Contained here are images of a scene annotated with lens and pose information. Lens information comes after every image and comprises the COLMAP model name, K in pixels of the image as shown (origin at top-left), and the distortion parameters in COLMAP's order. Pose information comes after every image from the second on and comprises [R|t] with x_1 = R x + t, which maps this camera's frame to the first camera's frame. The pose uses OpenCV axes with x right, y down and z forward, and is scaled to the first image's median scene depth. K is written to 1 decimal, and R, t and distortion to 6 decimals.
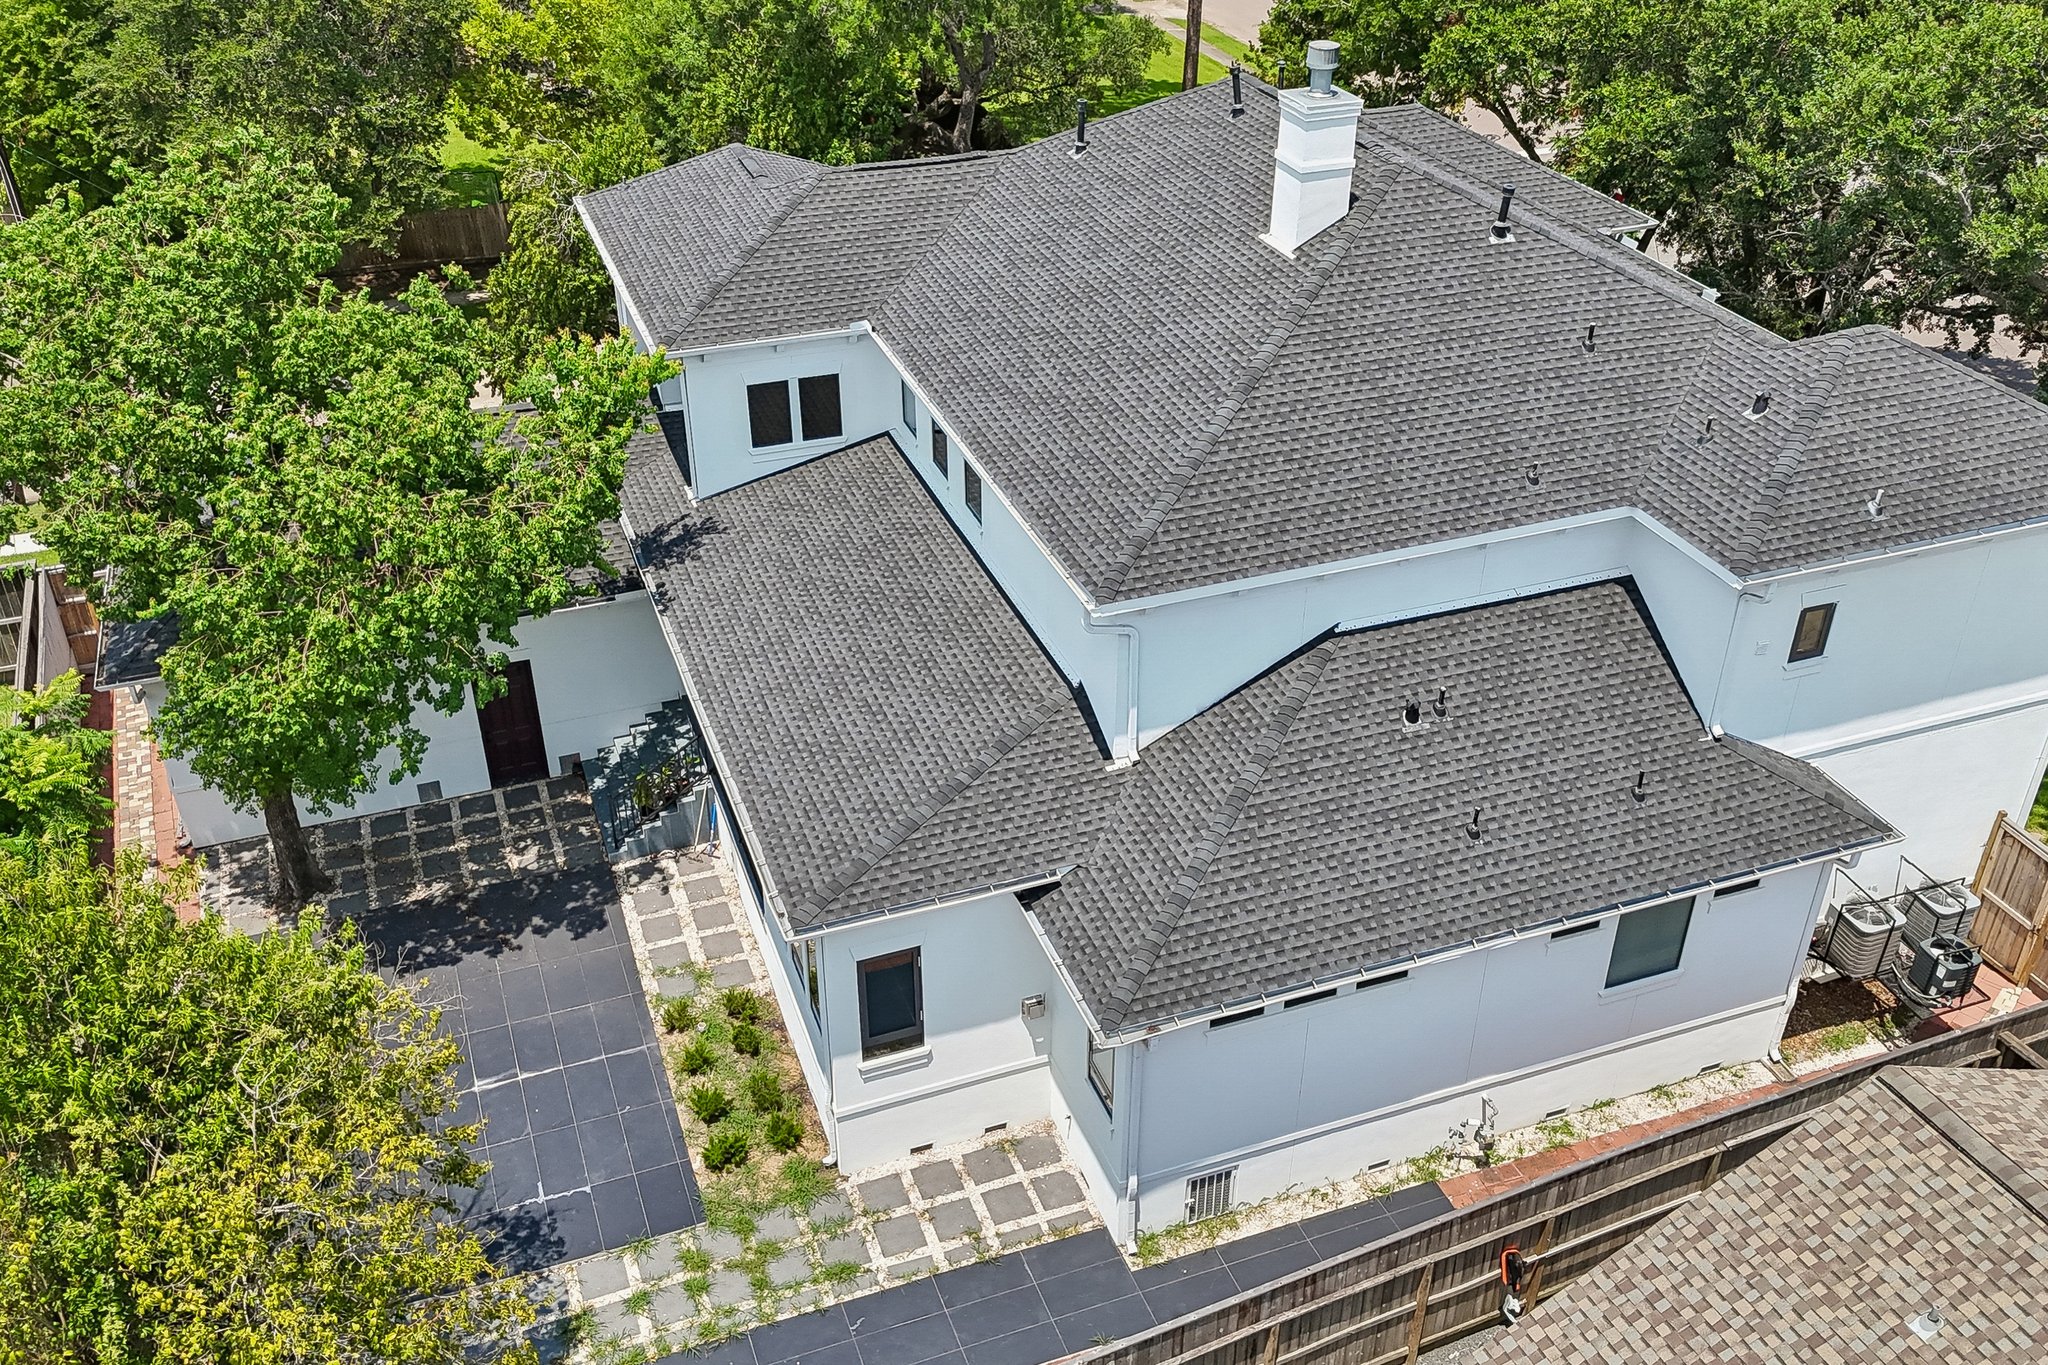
lens RADIAL K [[1732.7, 0, 1024.0], [0, 1732.7, 682.5], [0, 0, 1]] dist [0.062644, 0.011021]
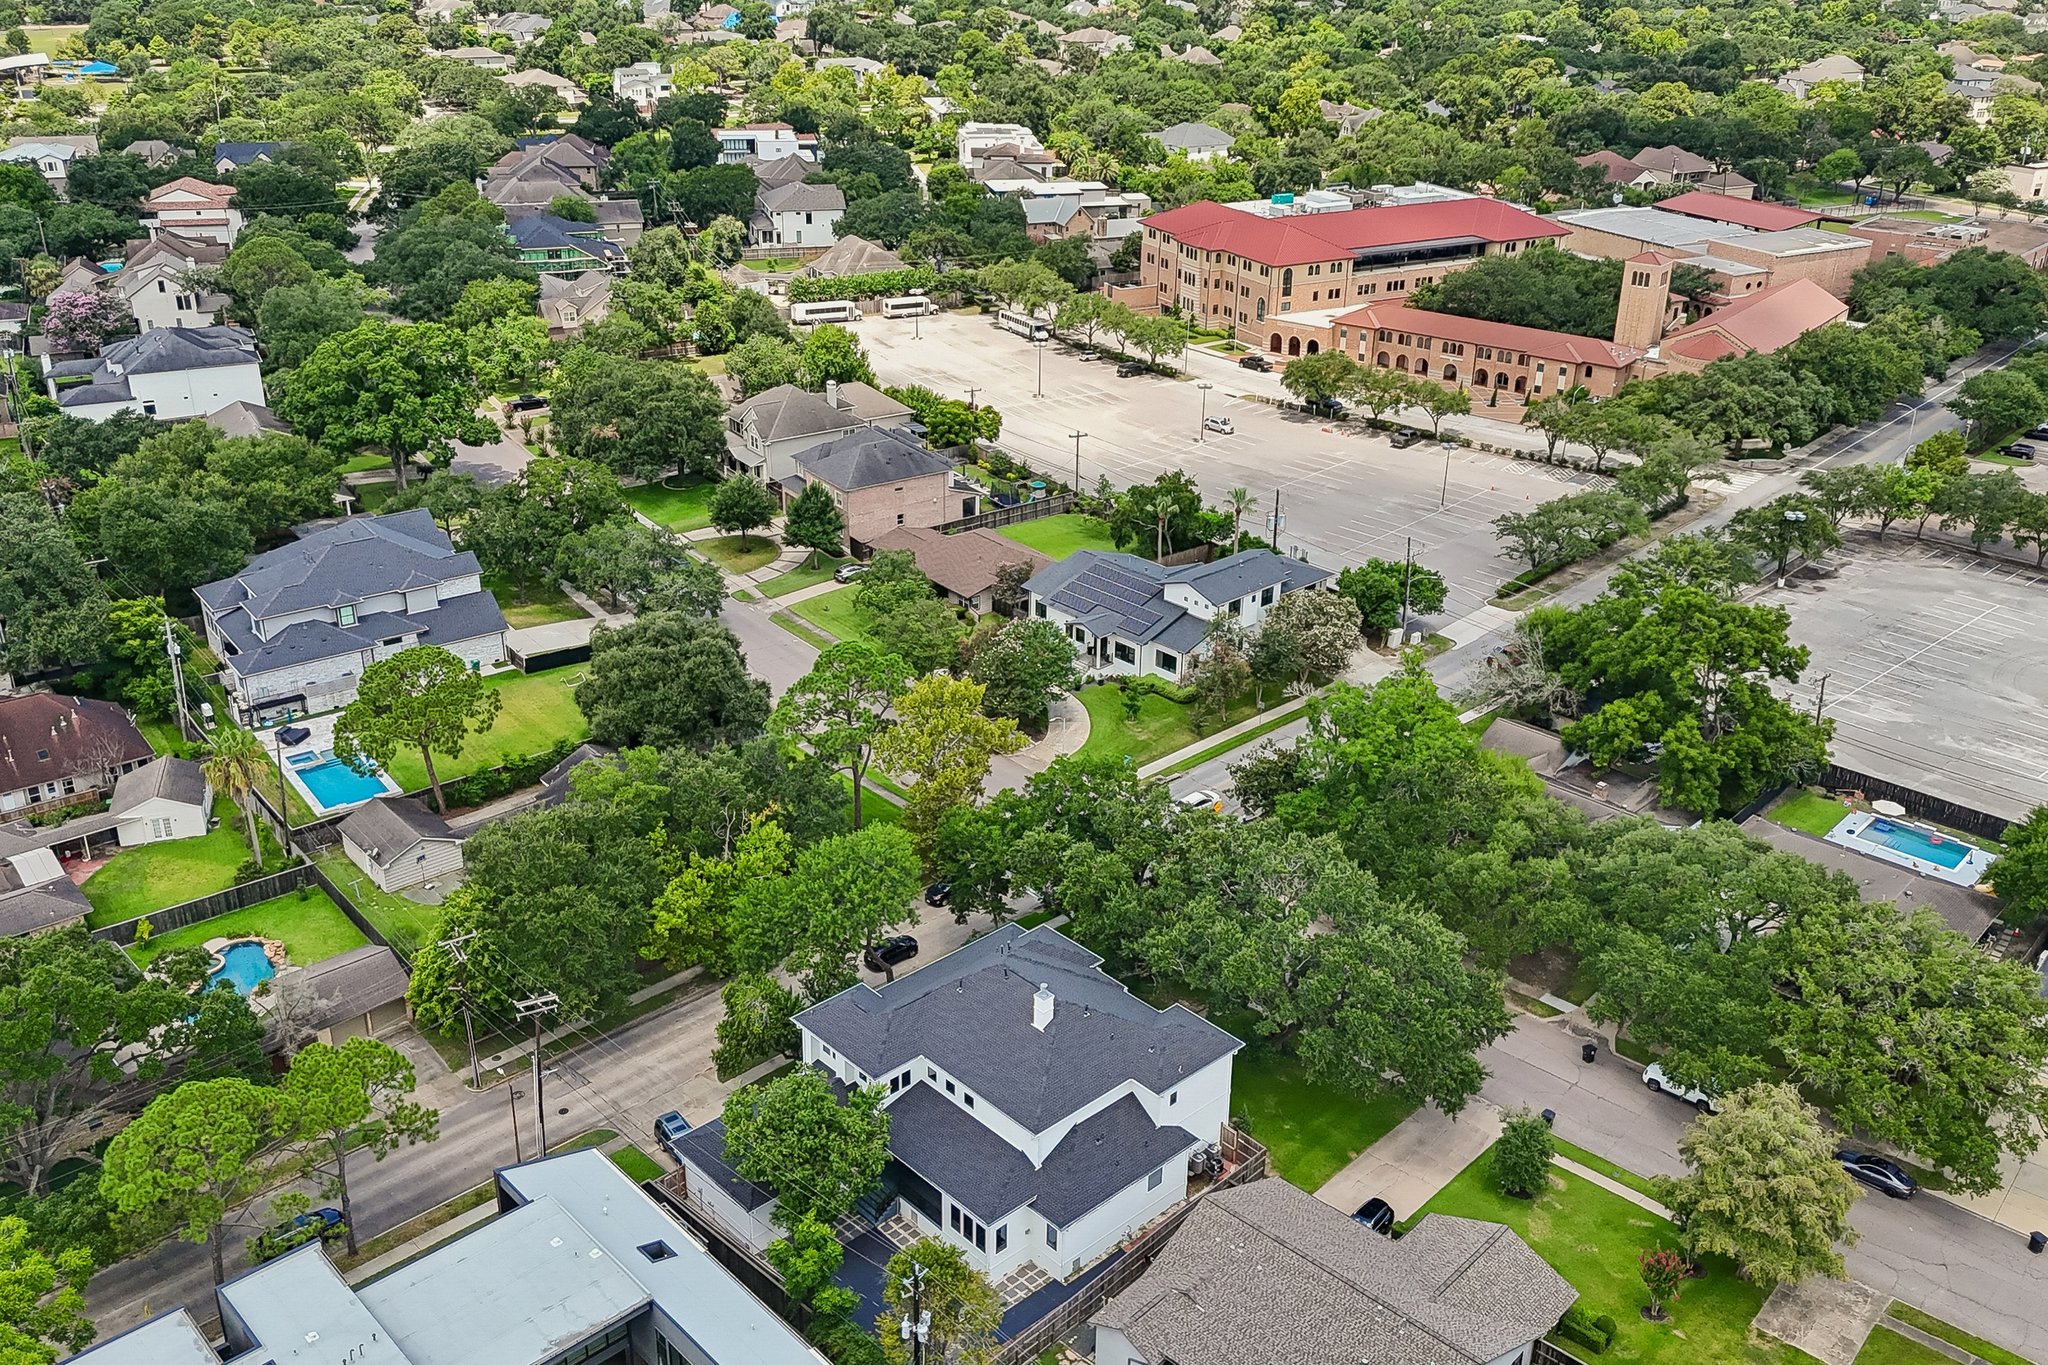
lens RADIAL K [[1732.7, 0, 1024.0], [0, 1732.7, 682.5], [0, 0, 1]] dist [0.062644, 0.011021]
pose [[0.922001, -0.143985, 0.359421, -1.148044], [0.194284, 0.975005, -0.107793, -0.565242], [-0.334916, 0.169215, 0.926929, -2.704335]]
